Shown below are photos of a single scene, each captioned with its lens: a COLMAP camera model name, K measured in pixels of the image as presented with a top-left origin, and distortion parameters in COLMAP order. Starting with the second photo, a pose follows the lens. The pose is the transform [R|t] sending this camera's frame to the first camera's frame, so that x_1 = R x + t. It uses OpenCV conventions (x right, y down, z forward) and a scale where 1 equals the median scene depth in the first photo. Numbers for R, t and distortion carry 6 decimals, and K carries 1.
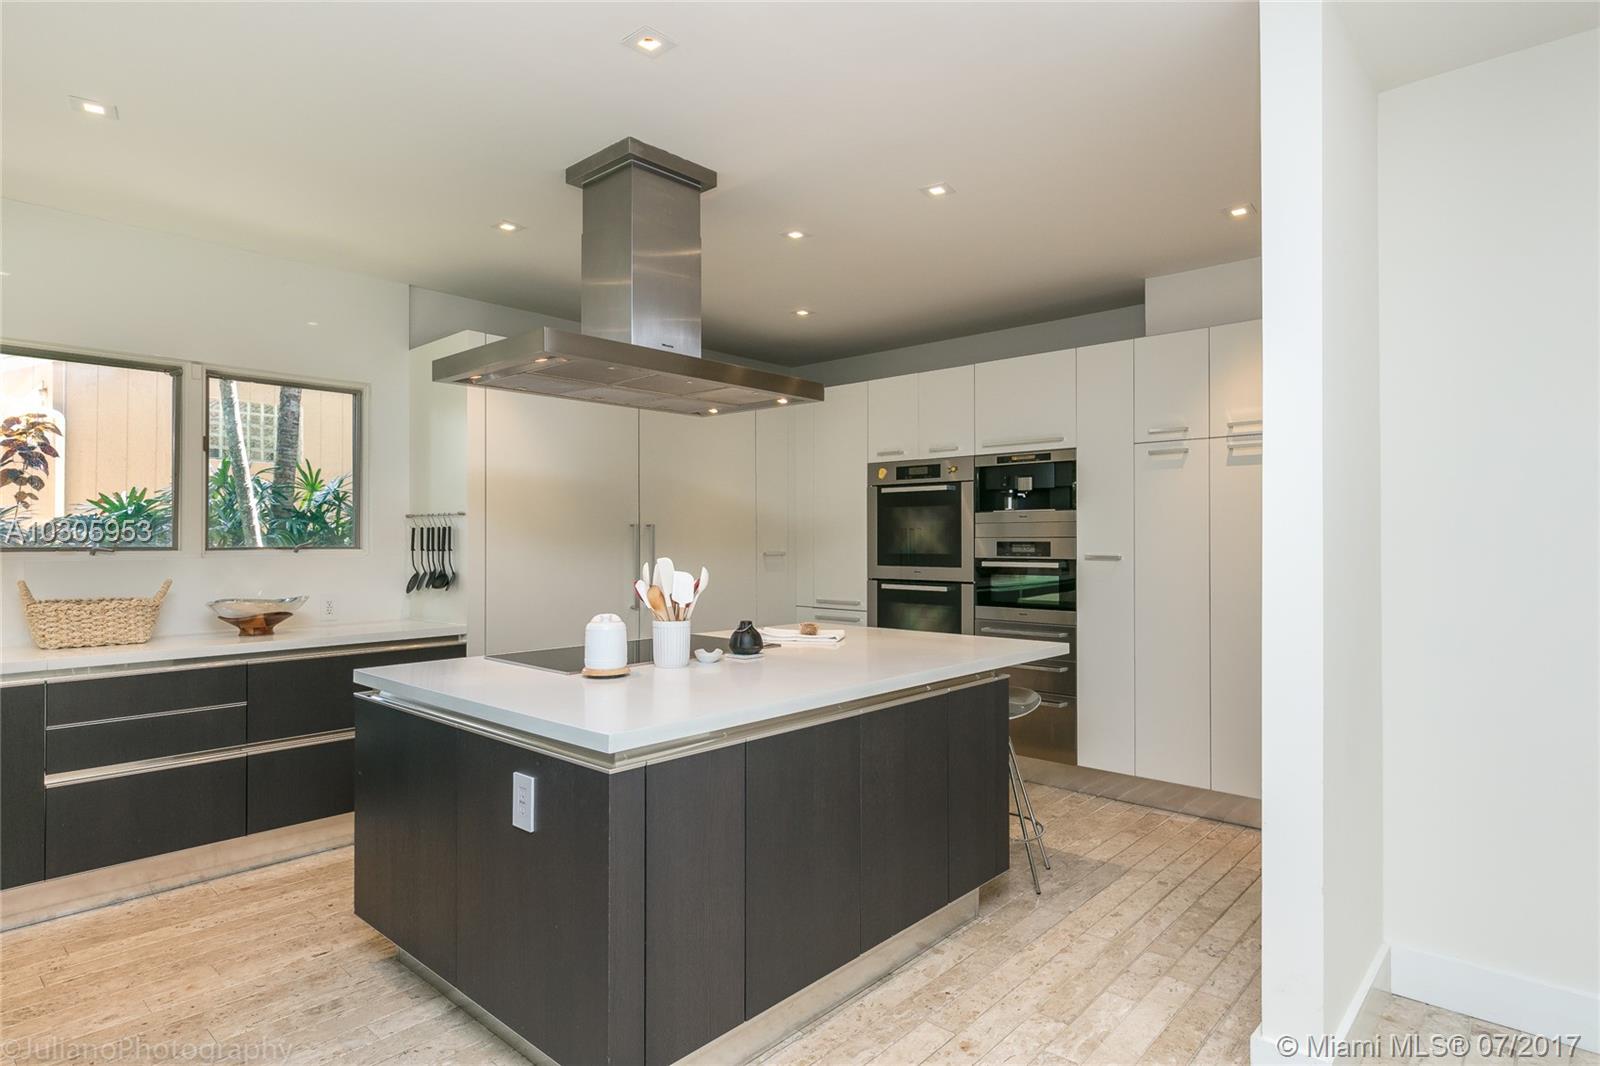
lens RADIAL K [[849.6, 0, 800.0], [0, 849.6, 533.0], [0, 0, 1]] dist [-0.001565, -0.000093]
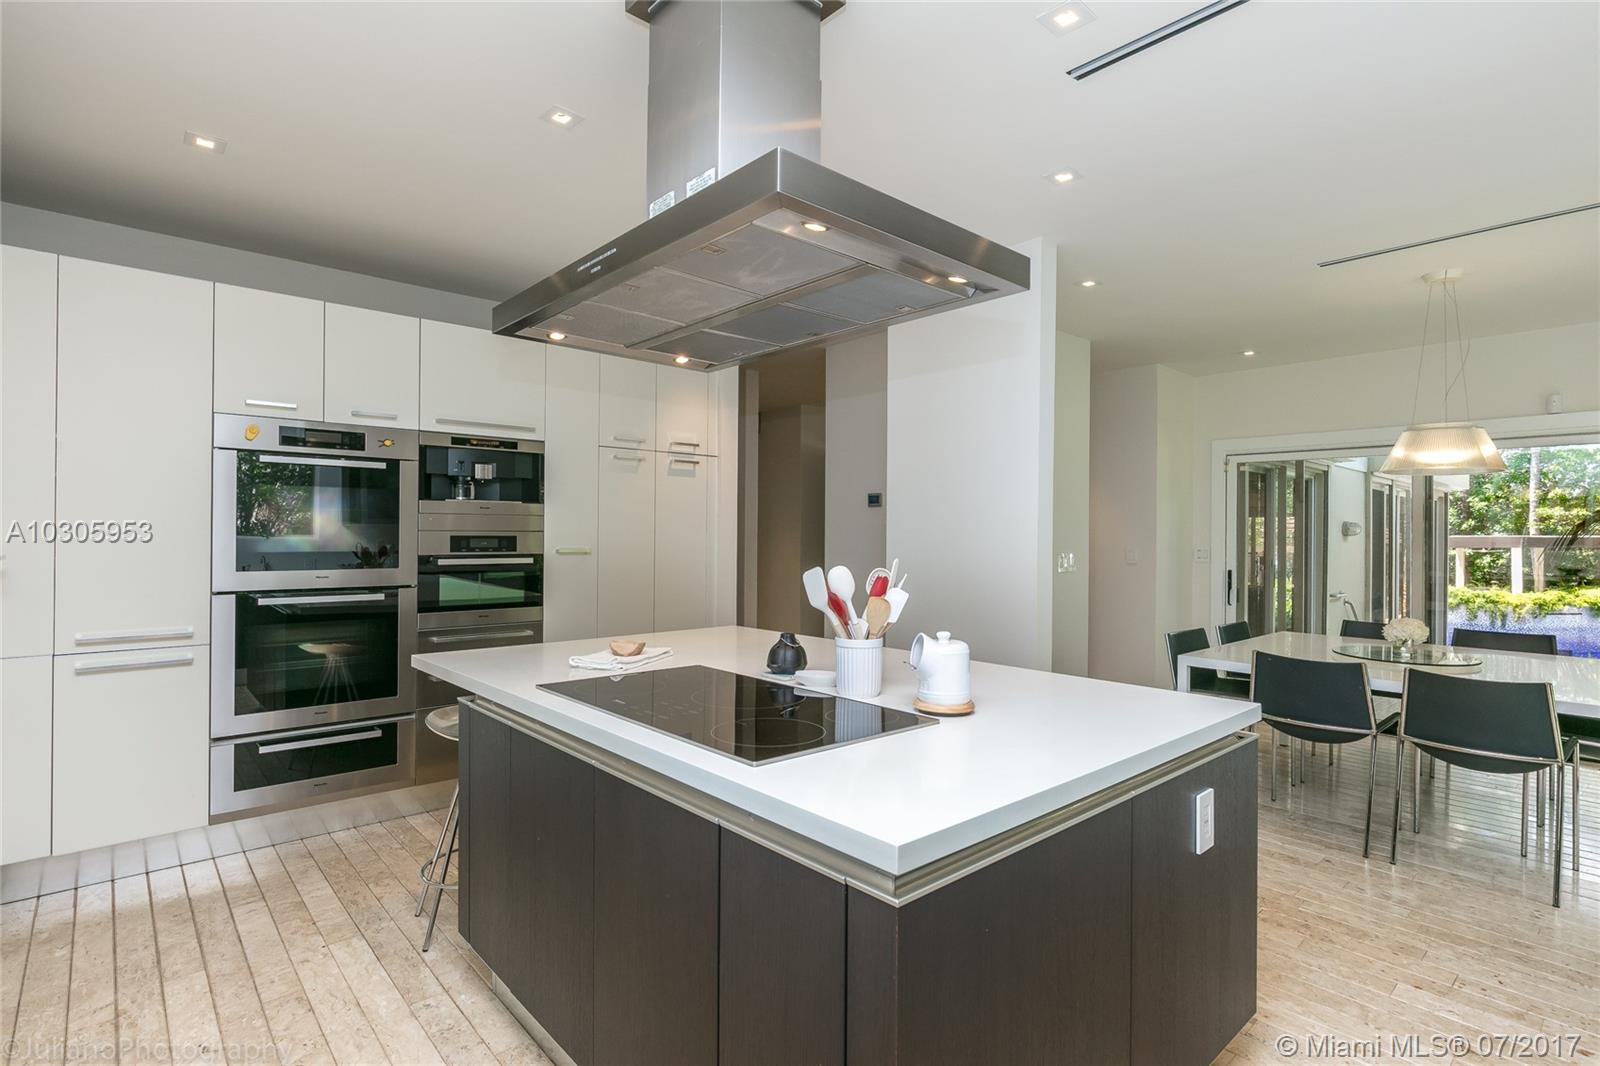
lens RADIAL K [[791.0, 0, 800.0], [0, 791.0, 533.0], [0, 0, 1]] dist [0.000420, -0.000174]
pose [[0.102260, 0.002543, 0.994754, -0.535921], [-0.015509, 0.999879, -0.000962, 0.002864], [-0.994637, -0.015329, 0.102287, 0.578288]]
